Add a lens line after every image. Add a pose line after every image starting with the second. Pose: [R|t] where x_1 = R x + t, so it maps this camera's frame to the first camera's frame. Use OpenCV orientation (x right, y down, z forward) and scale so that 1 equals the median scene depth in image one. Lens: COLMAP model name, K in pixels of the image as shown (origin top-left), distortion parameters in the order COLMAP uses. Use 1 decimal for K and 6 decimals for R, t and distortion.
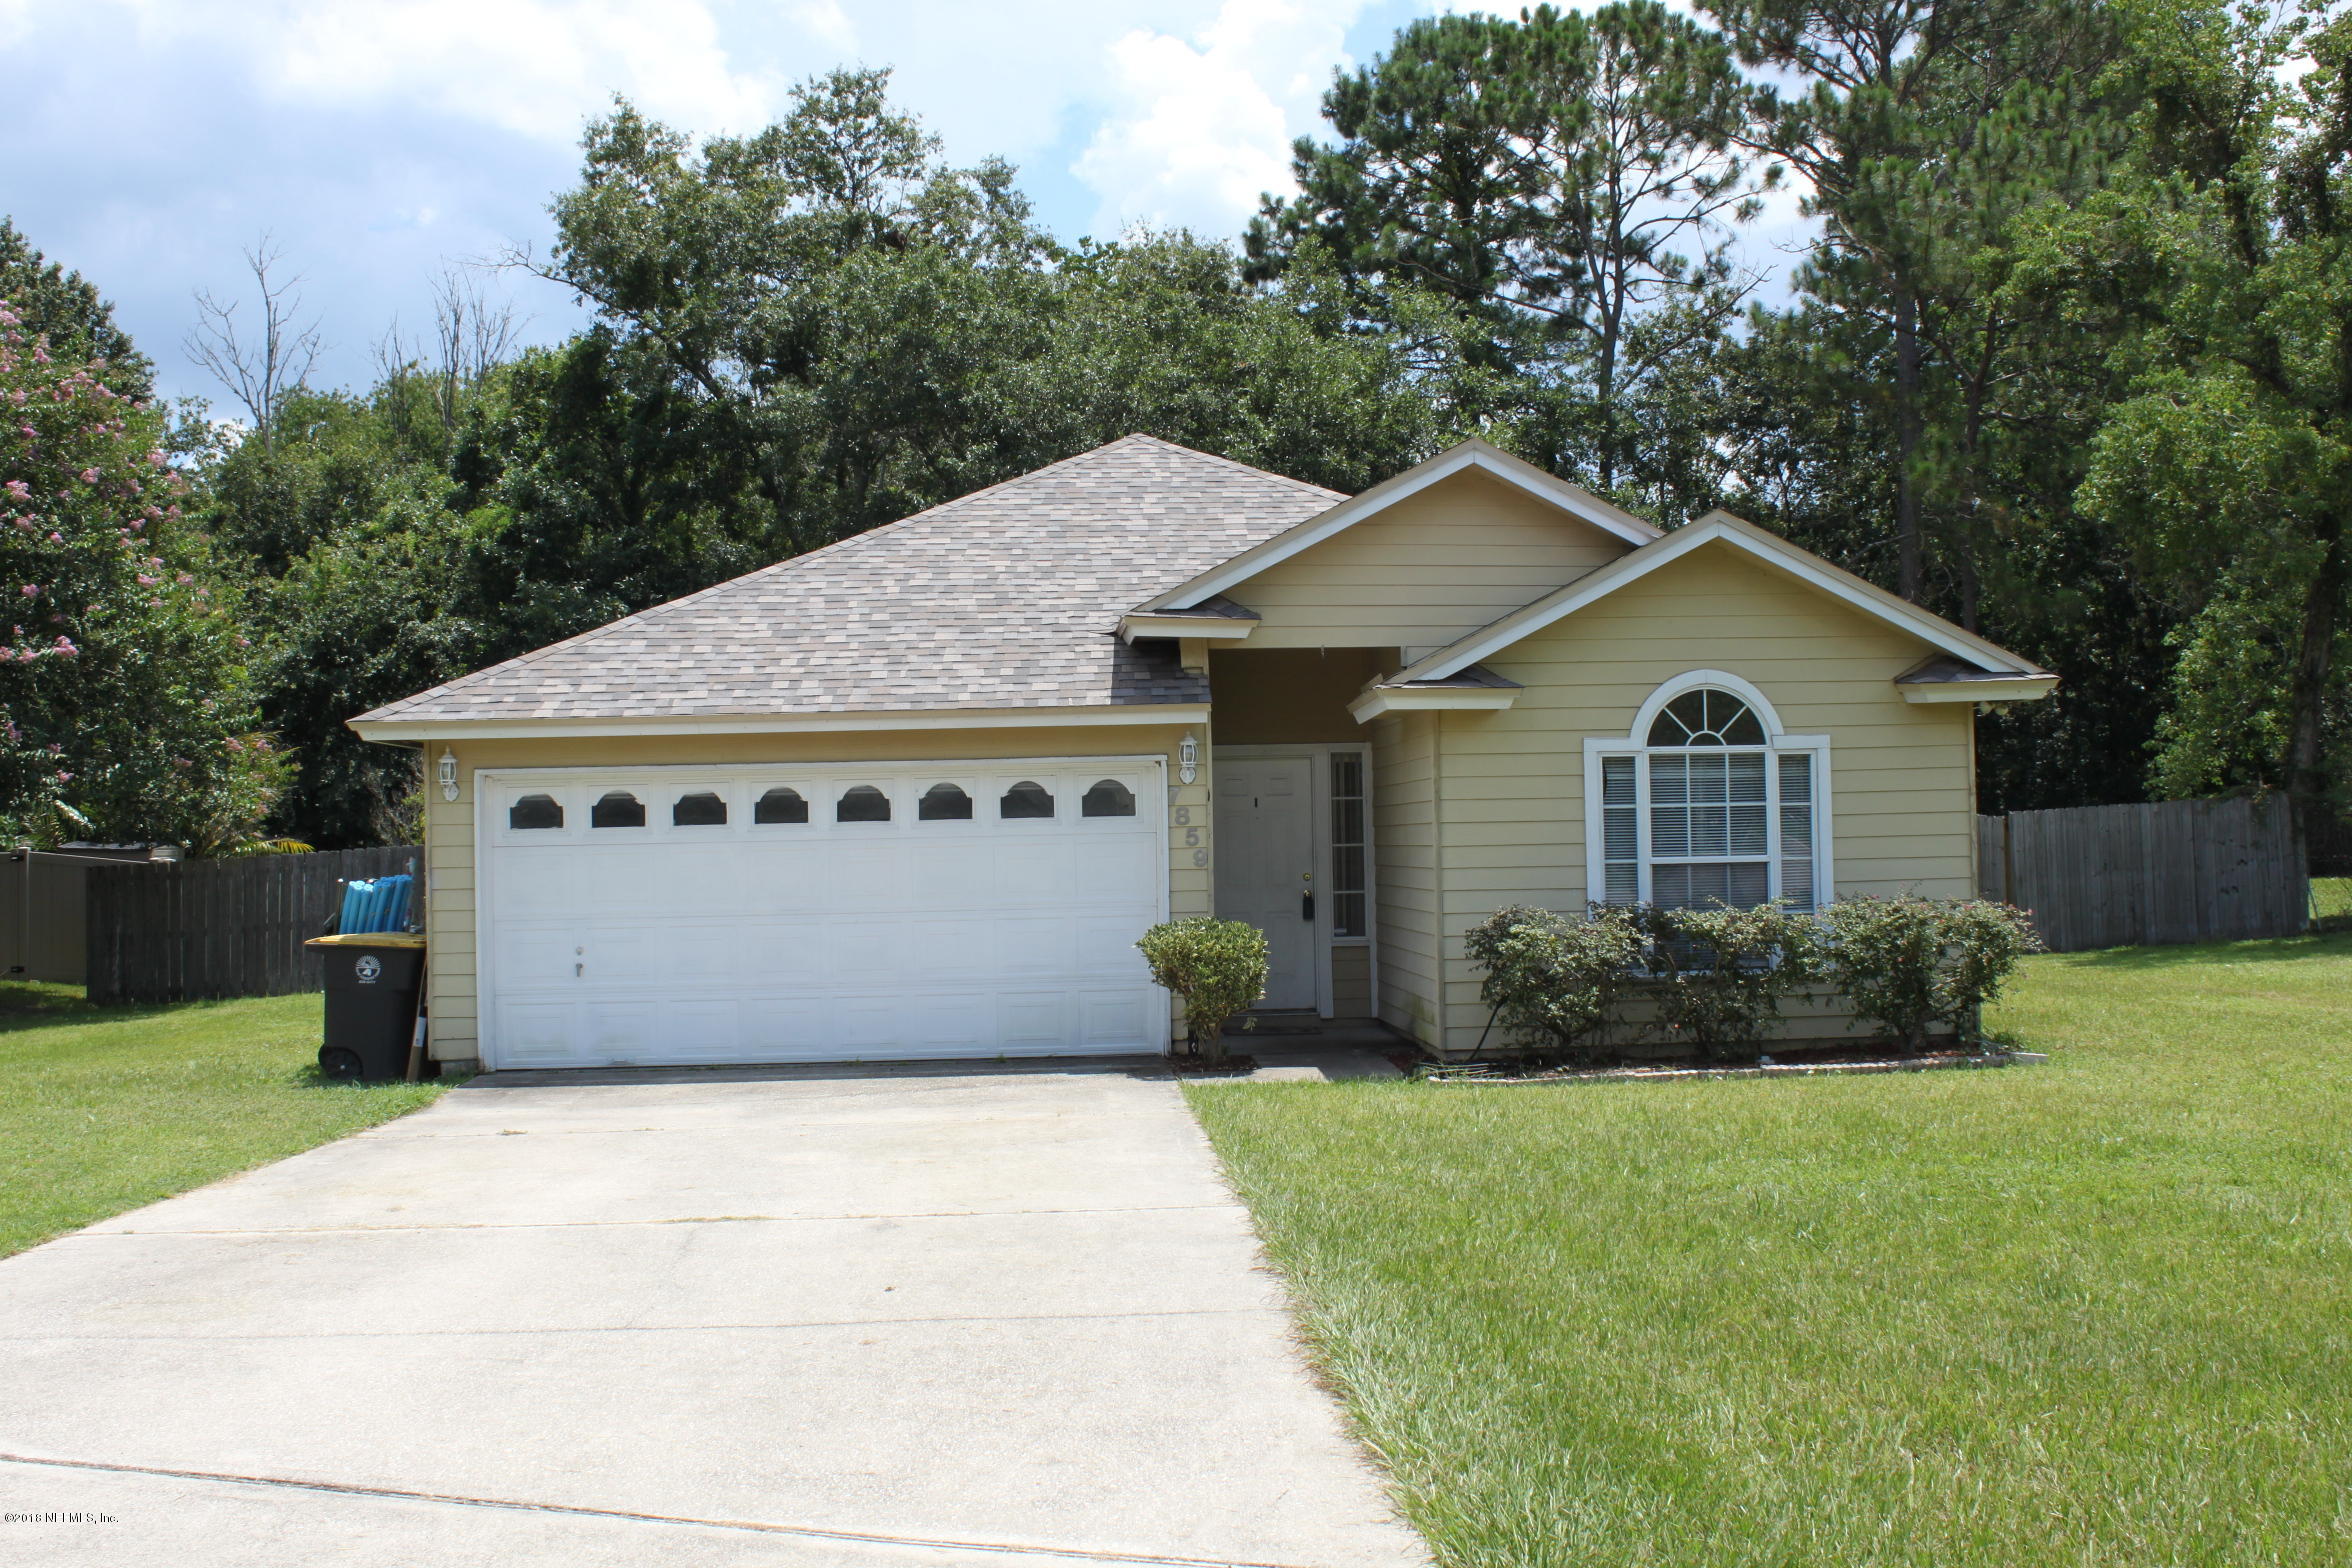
lens RADIAL K [[2393.4, 0, 1169.1], [0, 2393.4, 784.0], [0, 0, 1]] dist [-0.136962, 0.138009]
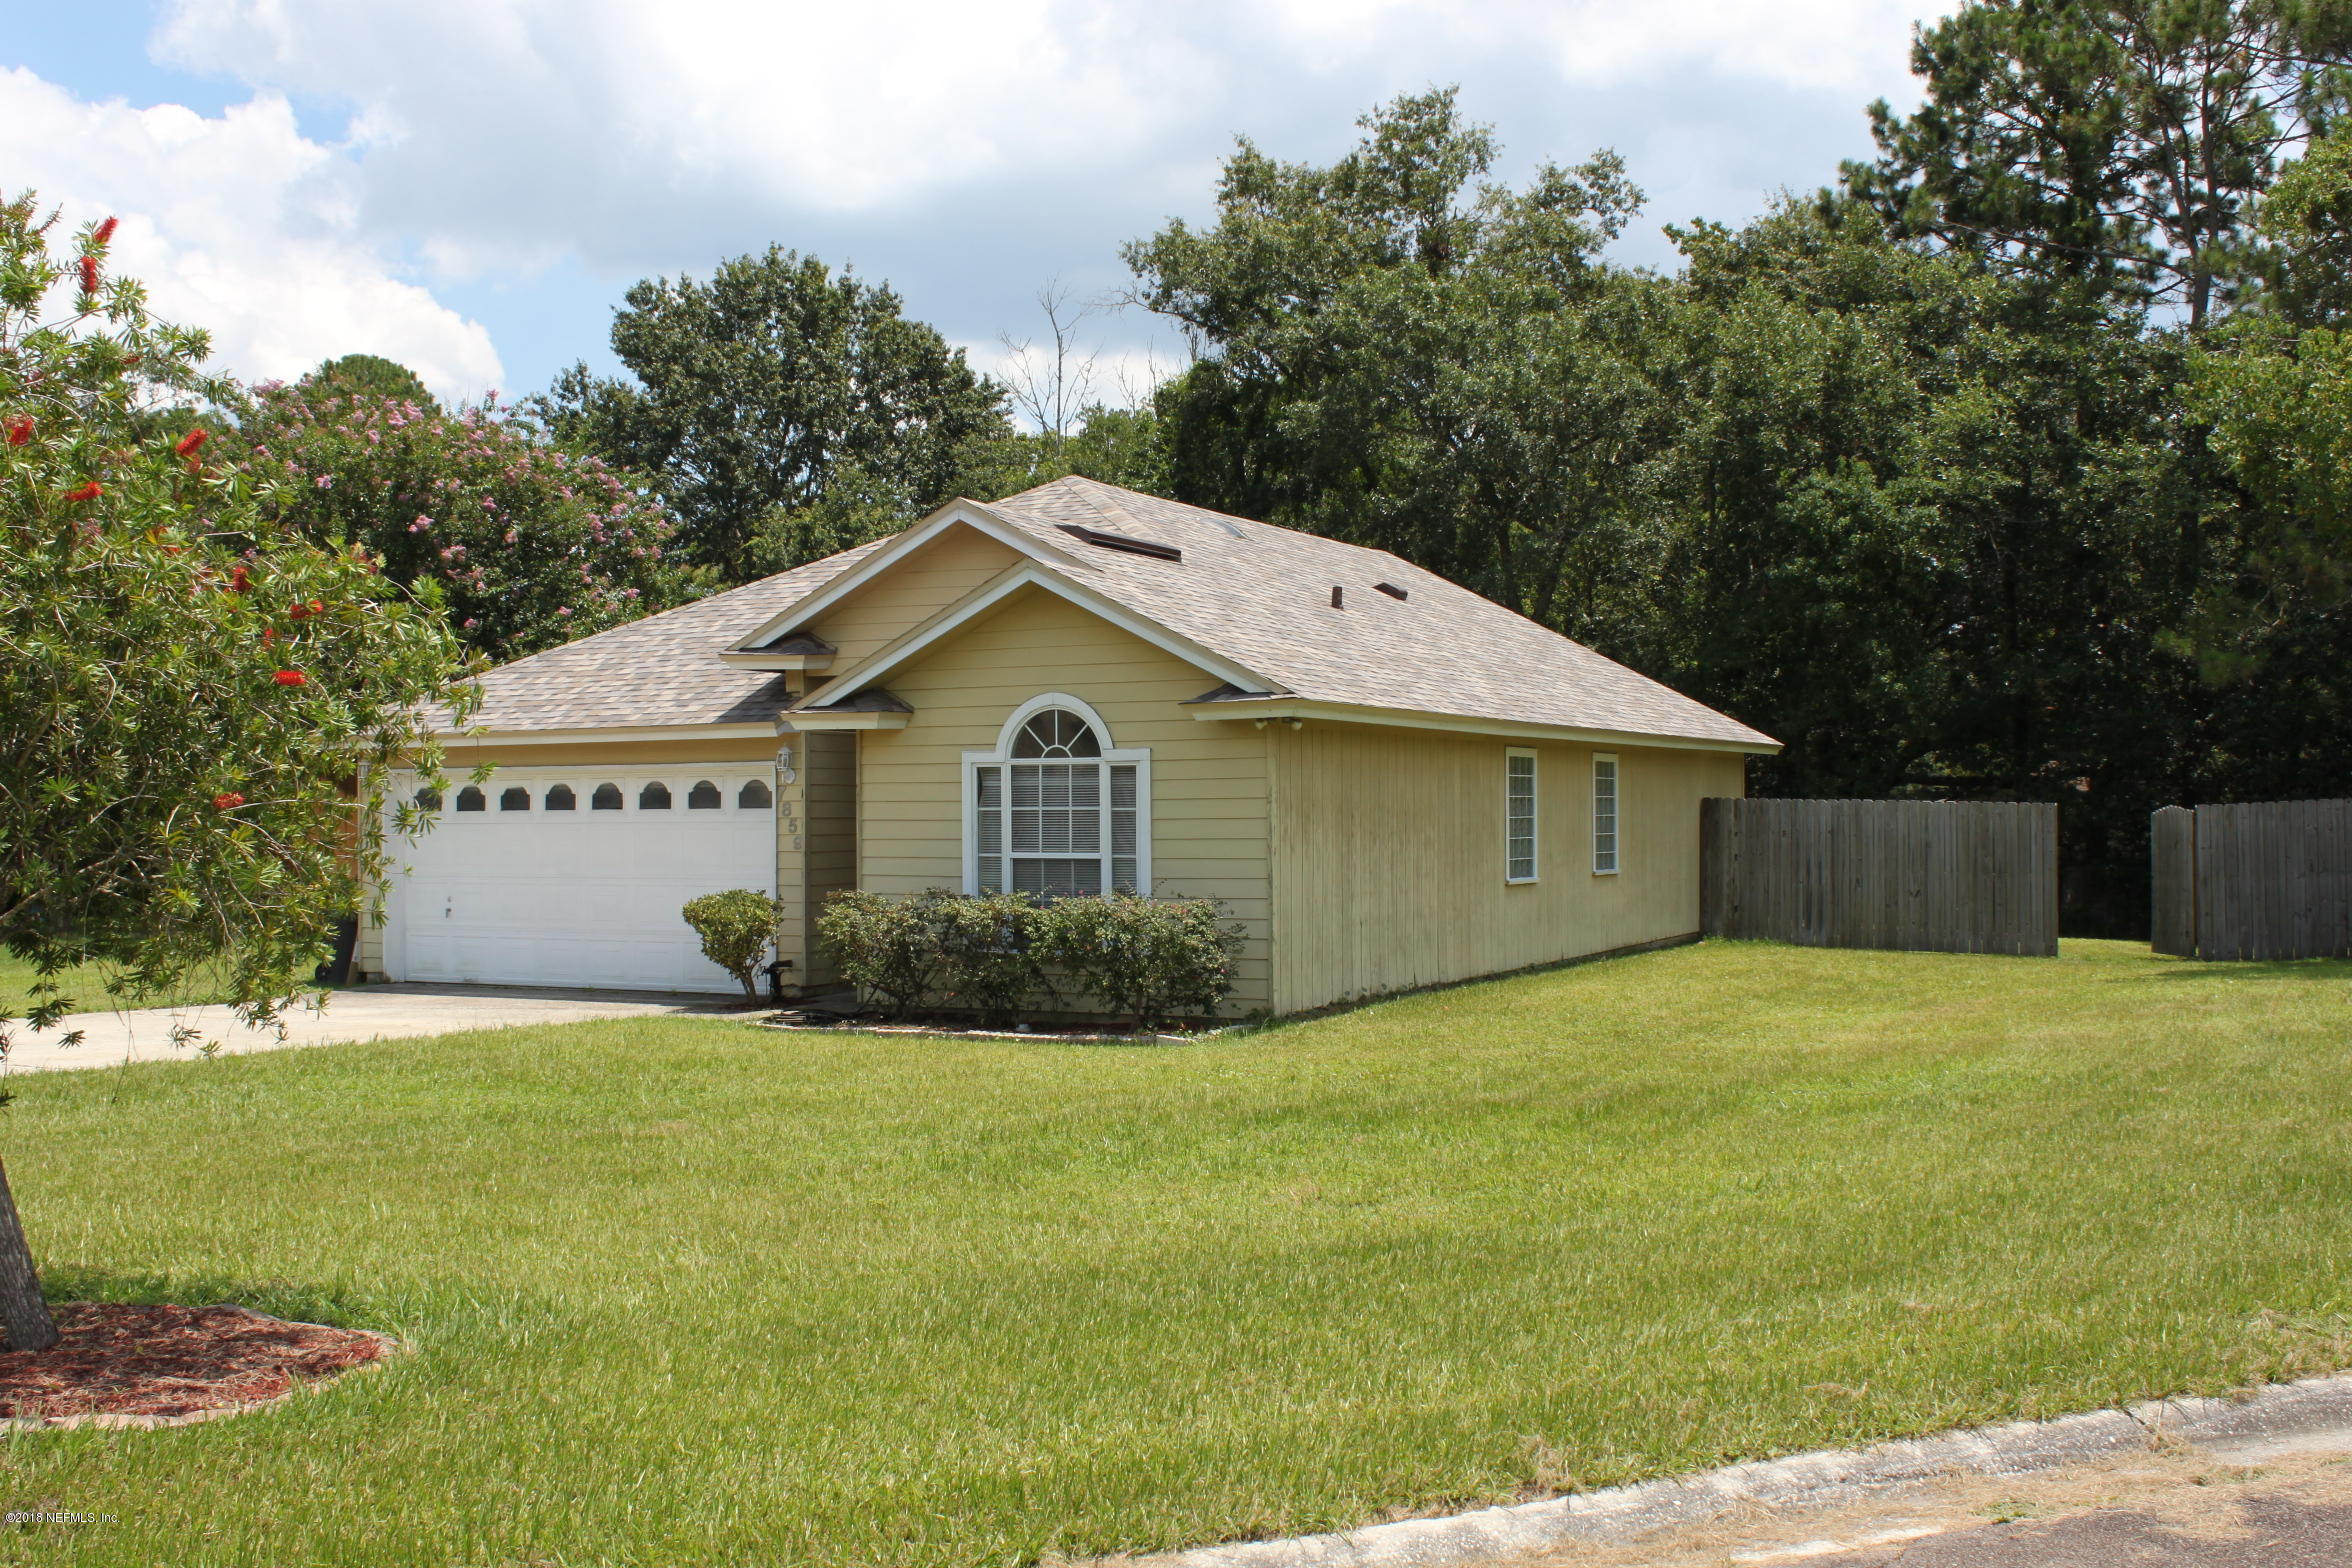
lens RADIAL K [[2414.0, 0, 1182.4], [0, 2414.0, 733.0], [0, 0, 1]] dist [-0.158795, 0.155940]
pose [[0.863186, -0.001822, -0.504882, 0.832578], [0.002121, 0.999998, 0.000017, -0.026715], [0.504881, -0.001086, 0.863188, 0.009513]]
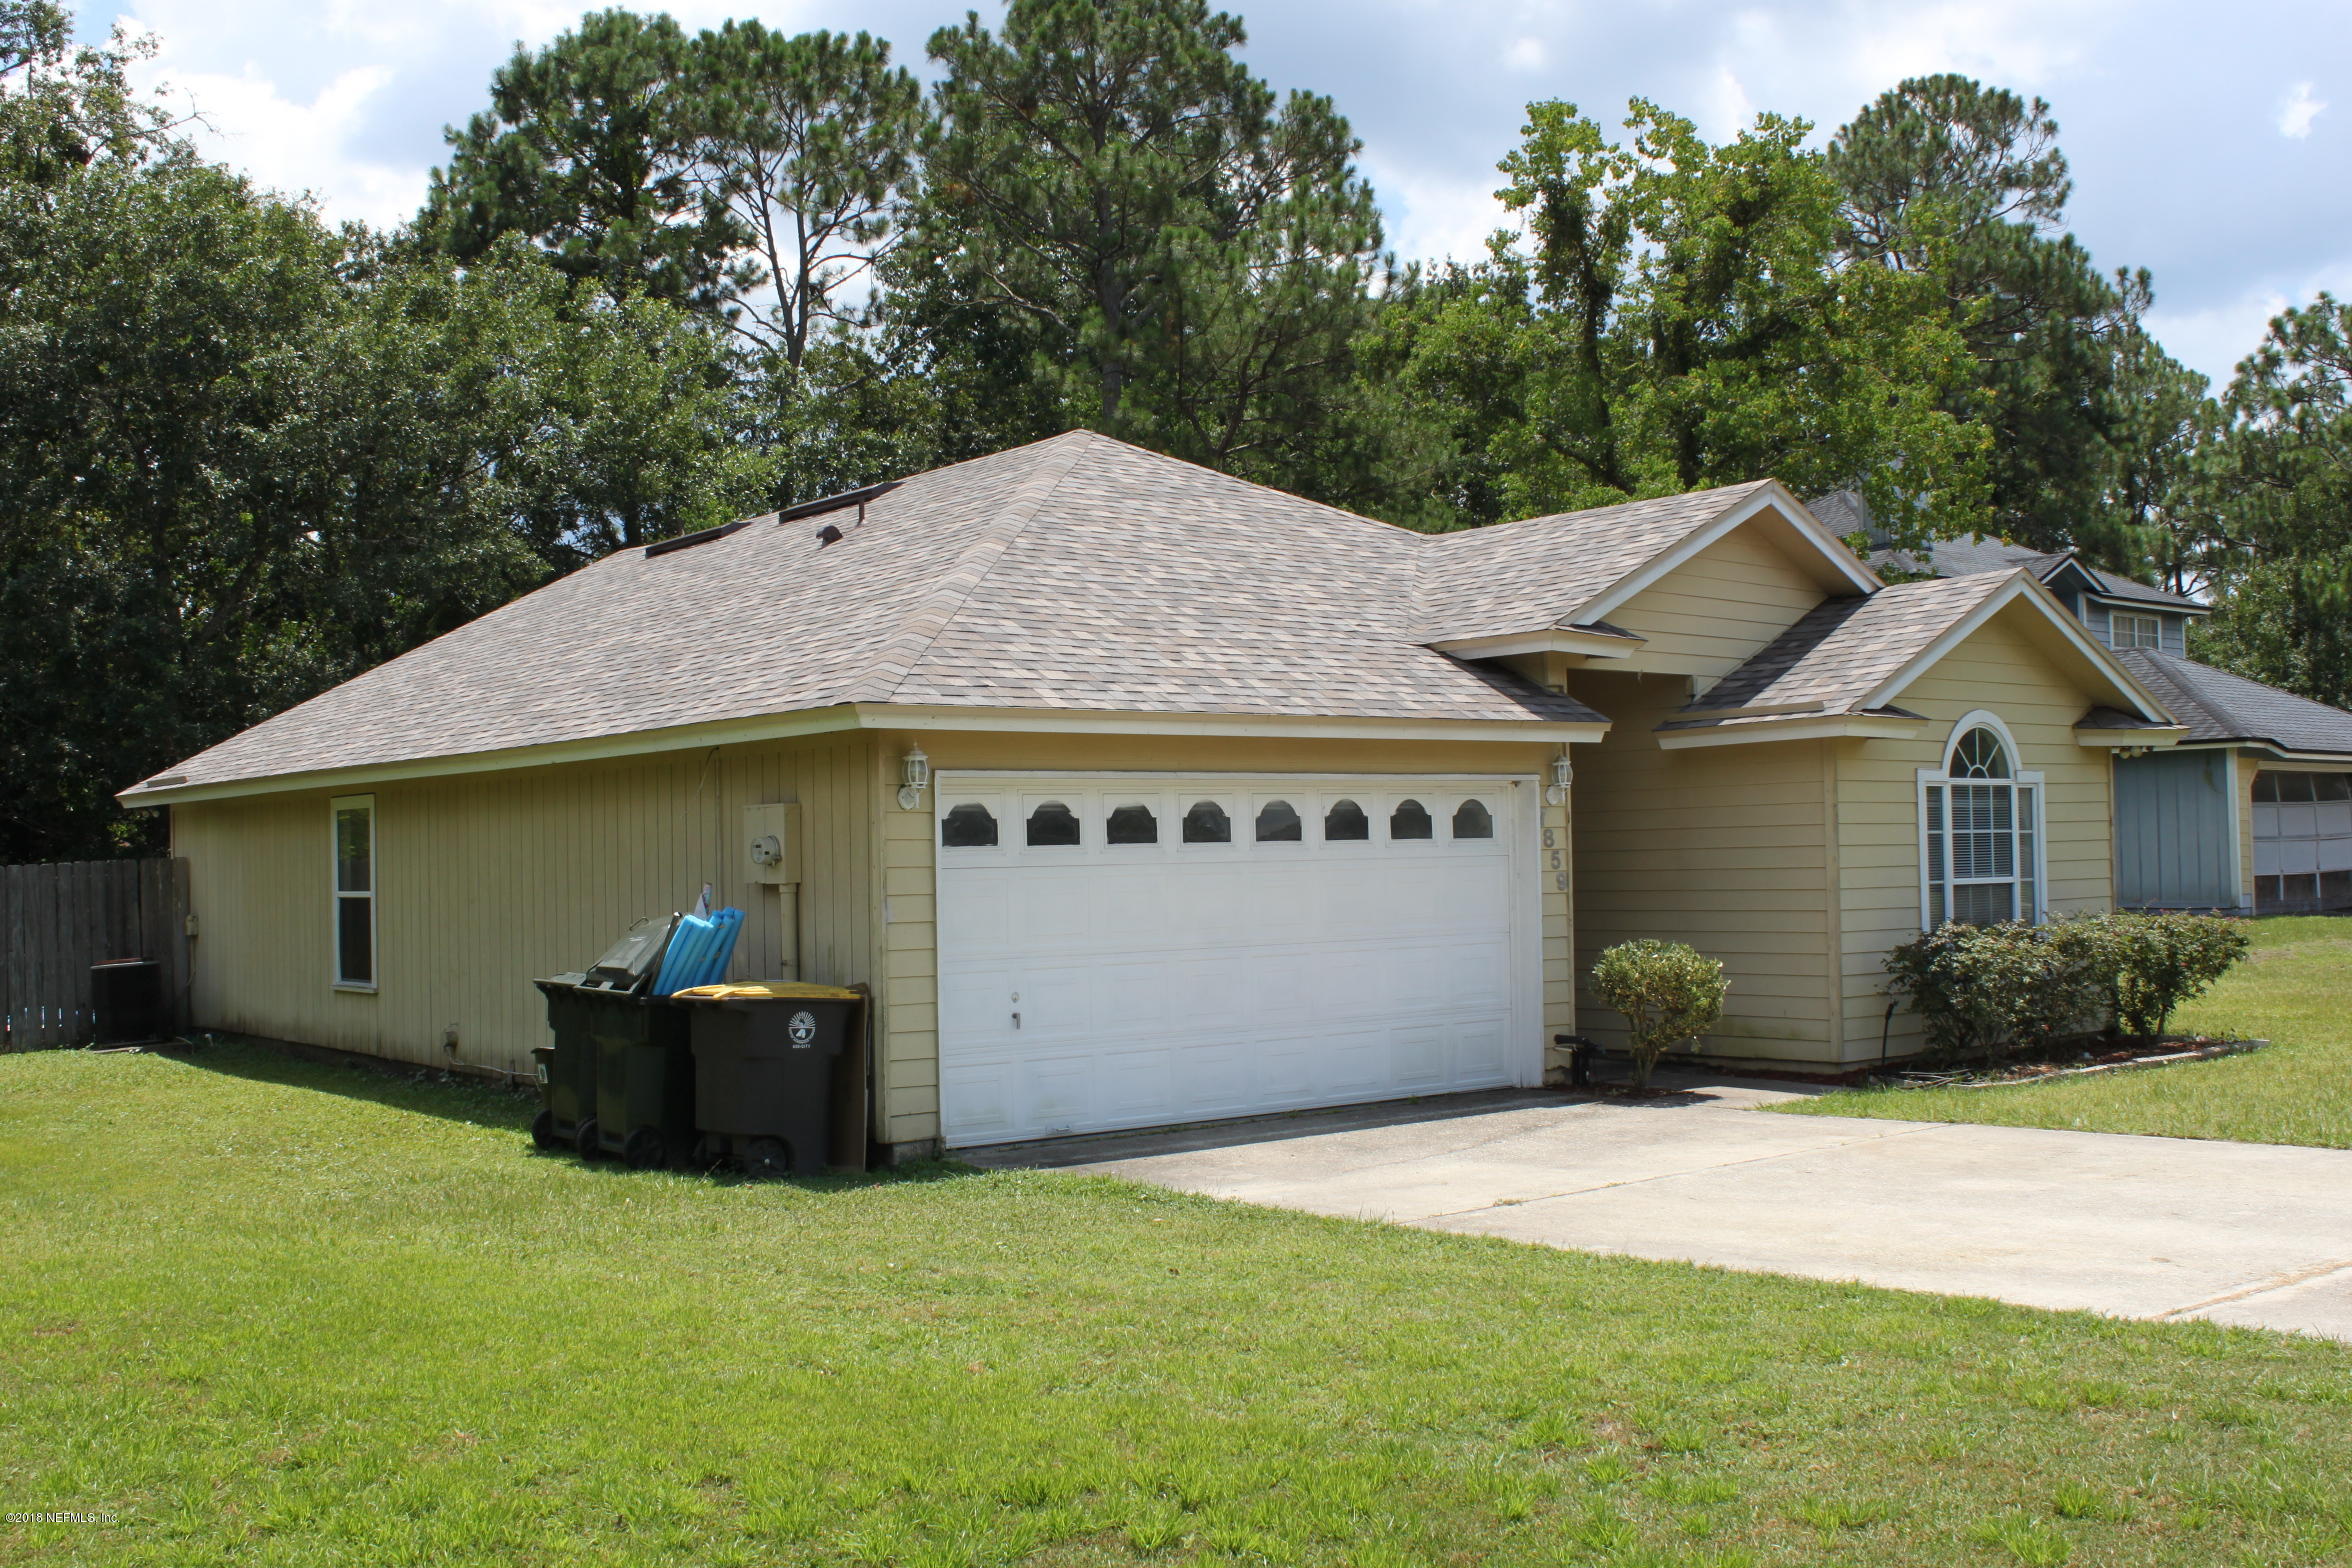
lens RADIAL K [[2386.0, 0, 1176.6], [0, 2386.0, 790.9], [0, 0, 1]] dist [-0.130507, 0.132504]
pose [[0.817917, 0.021496, 0.574935, -0.675661], [-0.010965, 0.999703, -0.021778, 0.016939], [-0.575232, 0.011509, 0.817909, 0.300936]]
